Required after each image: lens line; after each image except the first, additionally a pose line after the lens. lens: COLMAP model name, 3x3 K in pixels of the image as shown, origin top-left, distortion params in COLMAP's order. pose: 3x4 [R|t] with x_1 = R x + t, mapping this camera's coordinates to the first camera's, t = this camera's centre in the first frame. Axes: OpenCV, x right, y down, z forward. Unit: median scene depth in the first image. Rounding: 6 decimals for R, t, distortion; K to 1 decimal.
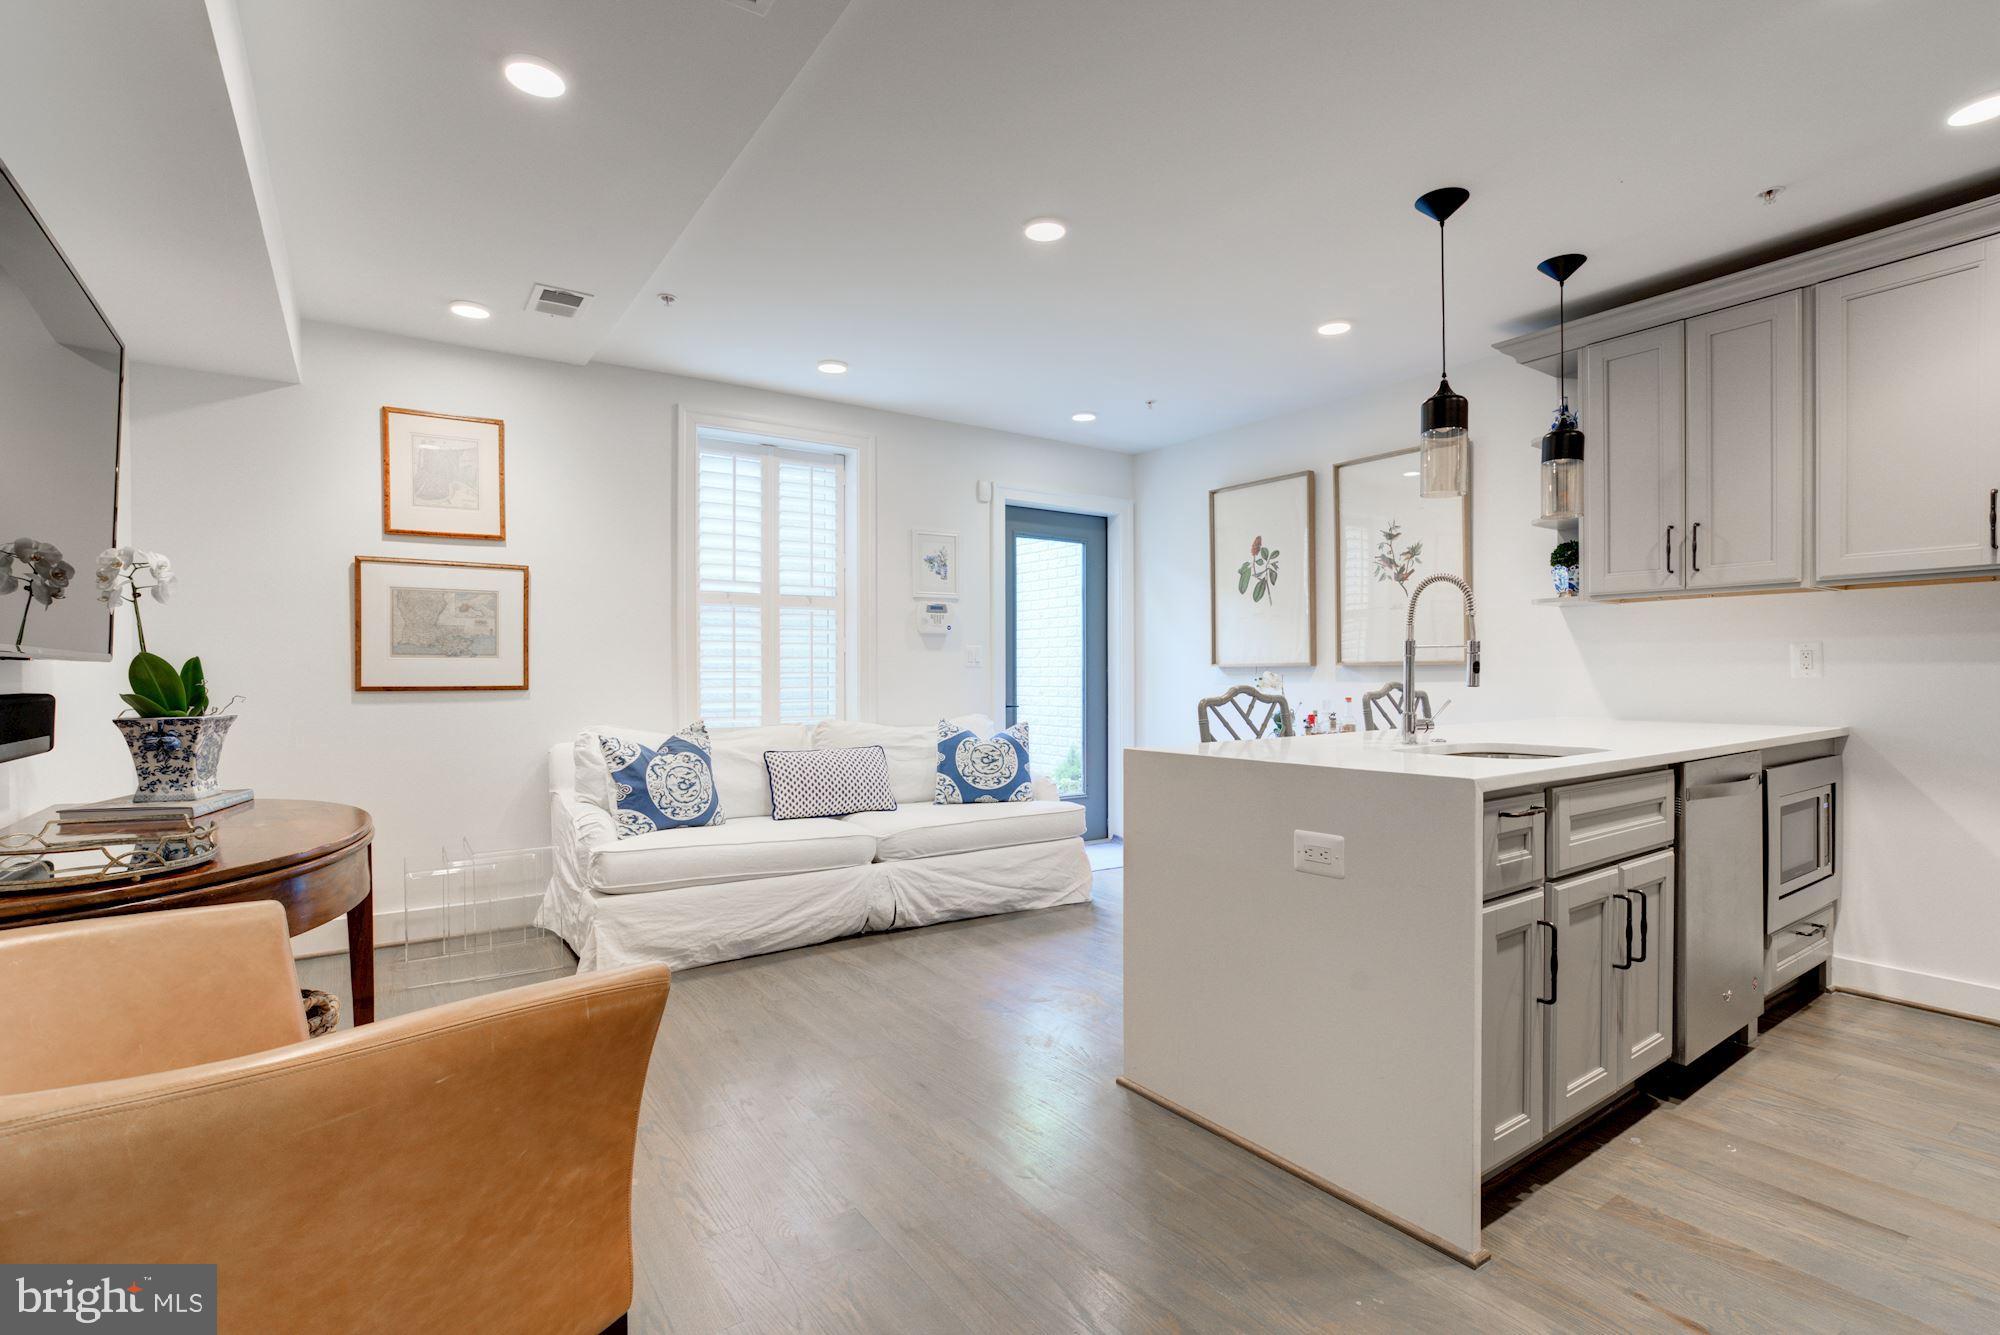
lens RADIAL K [[910.4, 0, 1059.5], [0, 910.4, 670.0], [0, 0, 1]] dist [-0.000459, 0.000470]
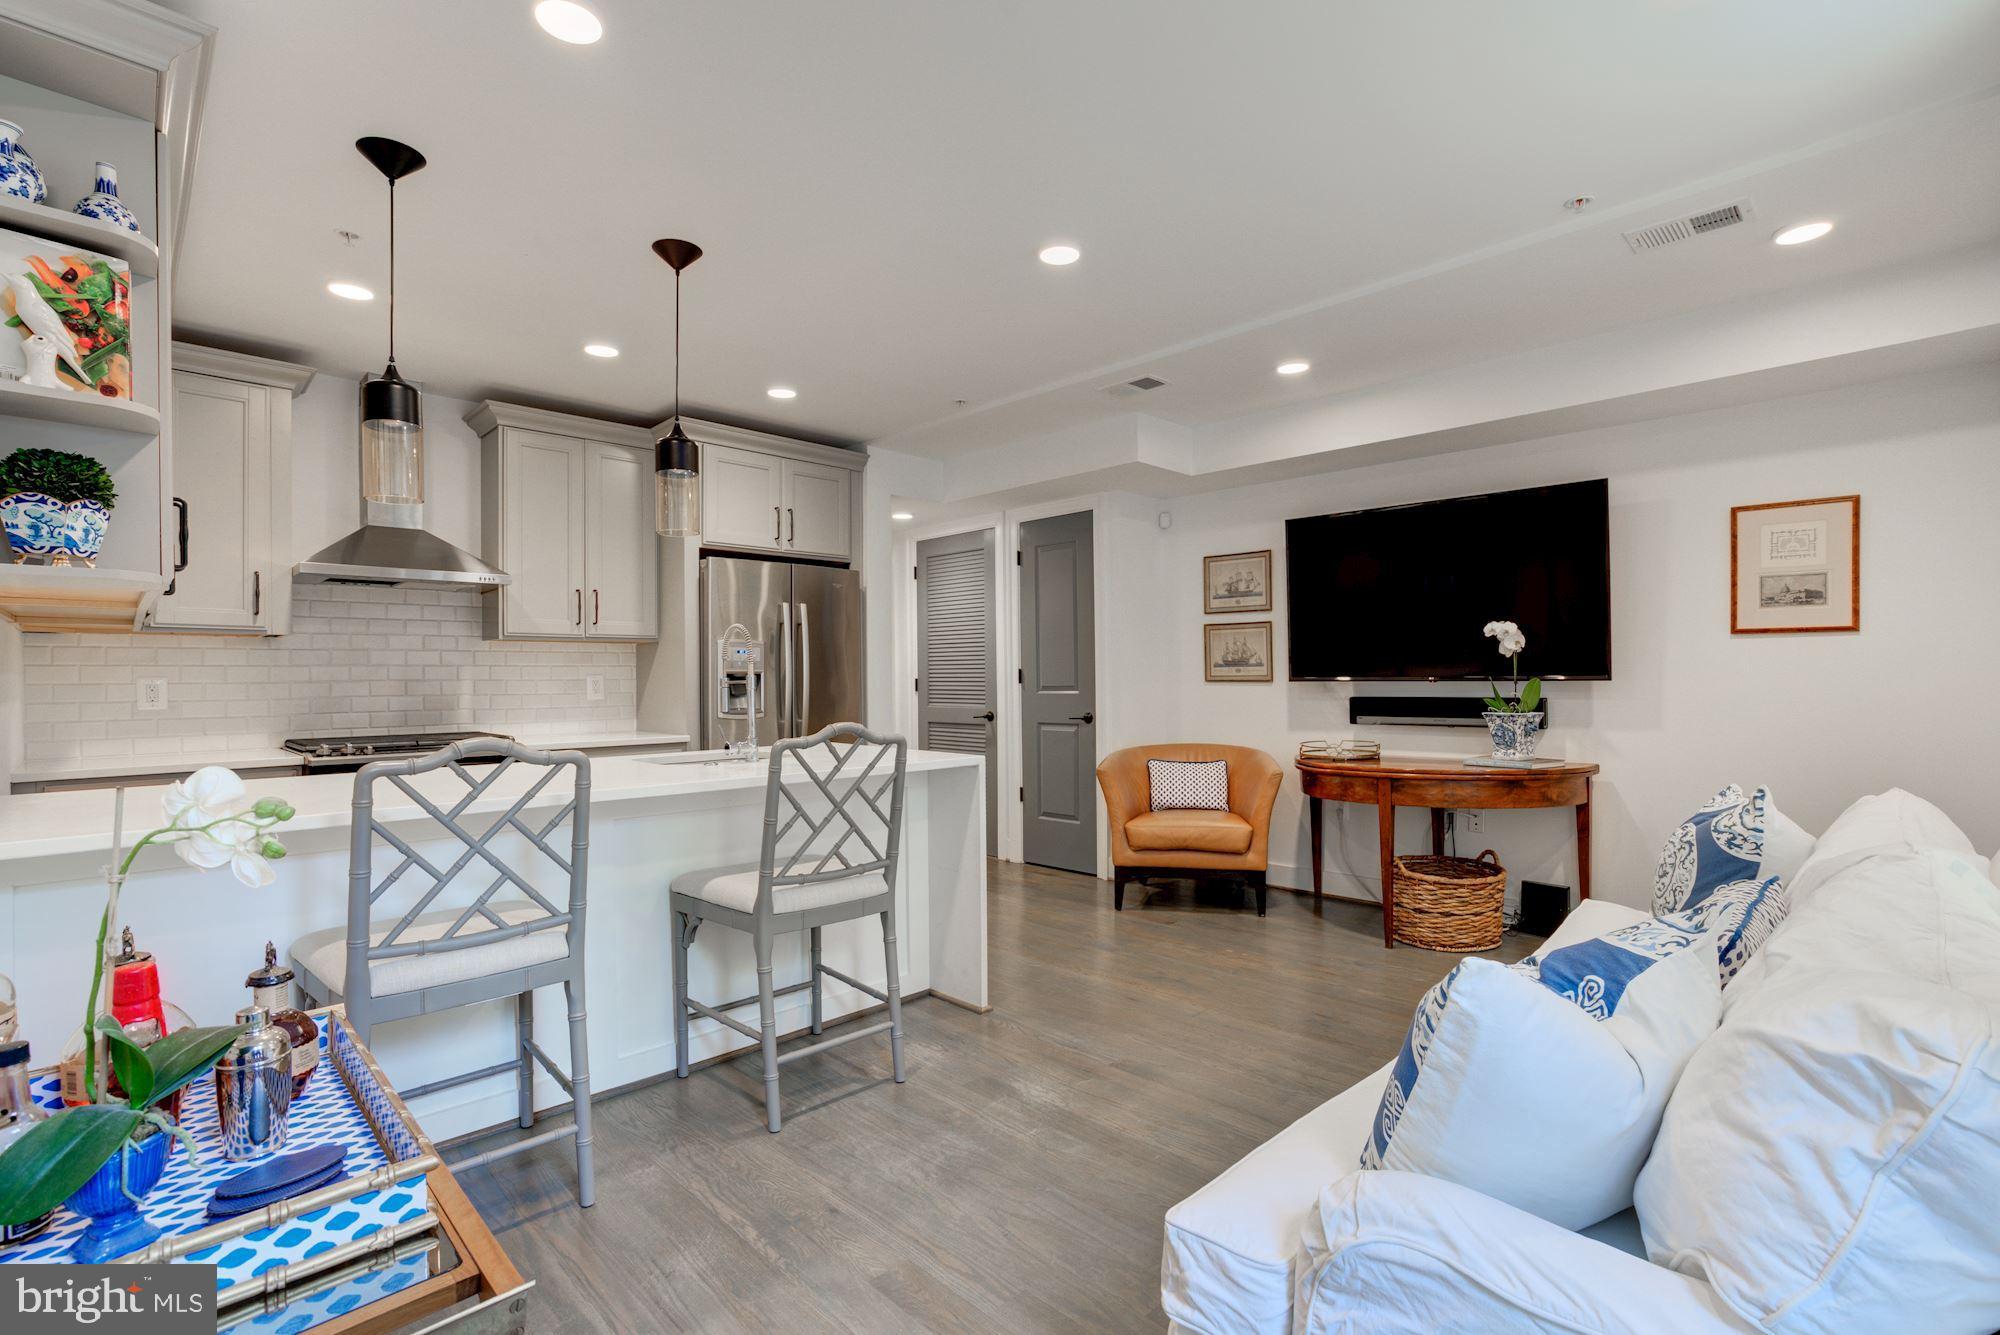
lens RADIAL K [[938.5, 0, 995.0], [0, 938.5, 673.0], [0, 0, 1]] dist [-0.001208, -0.000141]
pose [[-0.996426, 0.011703, -0.083657, 0.123904], [0.012197, 0.999911, -0.005394, -0.018774], [0.083586, -0.006395, -0.996480, 1.637109]]
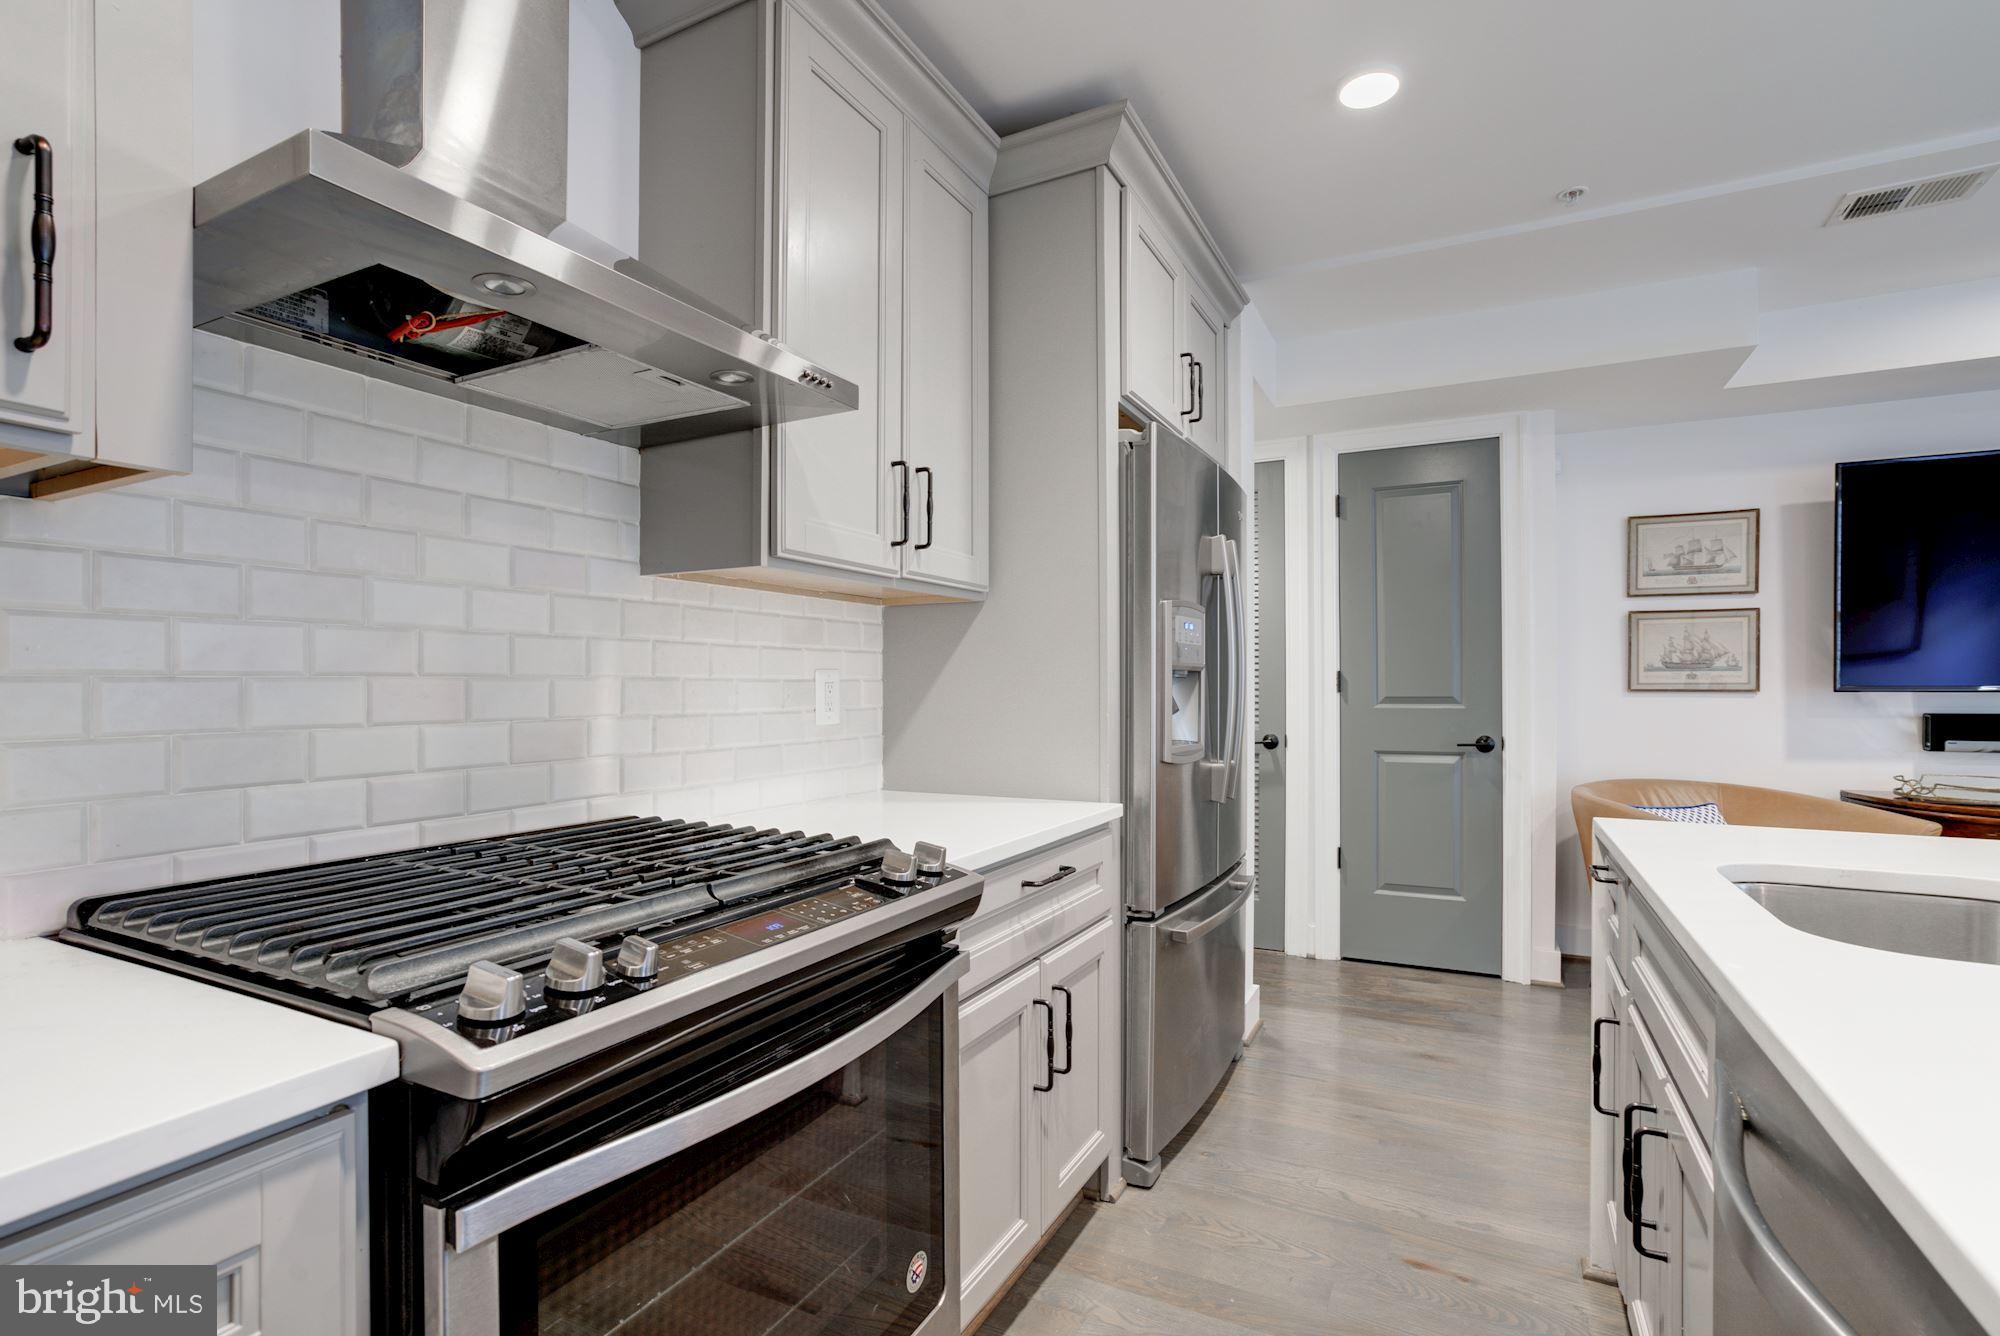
lens RADIAL K [[897.8, 0, 1003.5], [0, 897.8, 678.6], [0, 0, 1]] dist [0.000406, 0.000226]
pose [[-0.909661, 0.001786, -0.415348, 0.740396], [0.005094, 0.999964, -0.006856, -0.020250], [0.415321, -0.008353, -0.909637, 0.805312]]
